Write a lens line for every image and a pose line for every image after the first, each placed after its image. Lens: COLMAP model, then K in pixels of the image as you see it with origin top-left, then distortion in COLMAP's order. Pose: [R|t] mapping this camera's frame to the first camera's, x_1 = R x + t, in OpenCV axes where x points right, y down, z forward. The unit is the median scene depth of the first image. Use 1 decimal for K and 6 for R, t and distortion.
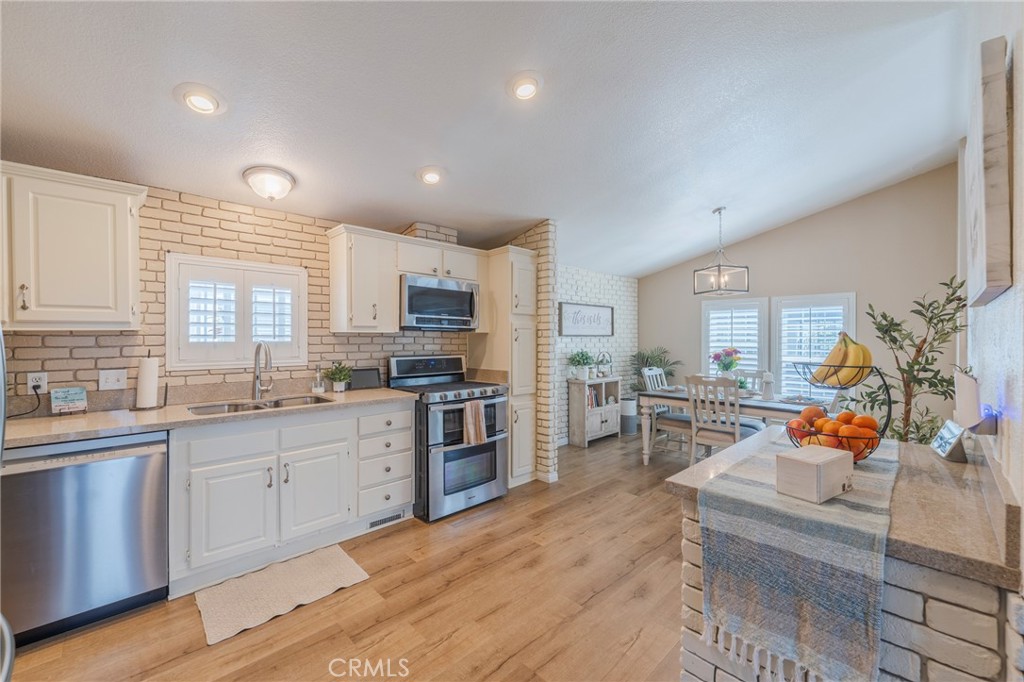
lens RADIAL K [[421.4, 0, 519.9], [0, 421.4, 338.6], [0, 0, 1]] dist [-0.000182, -0.000698]
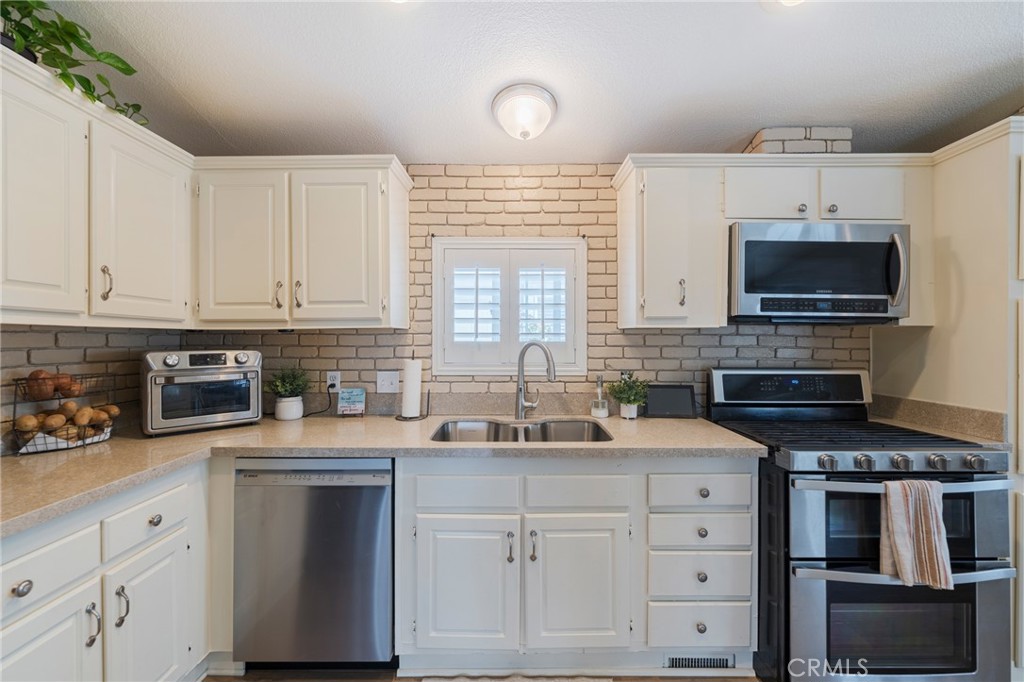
lens RADIAL K [[421.4, 0, 507.6], [0, 421.4, 338.3], [0, 0, 1]] dist [-0.000182, -0.000698]
pose [[0.708371, 0.002341, -0.705837, -0.102931], [-0.000923, 0.999997, 0.002390, -0.000533], [0.705840, -0.001042, 0.708370, 0.418412]]
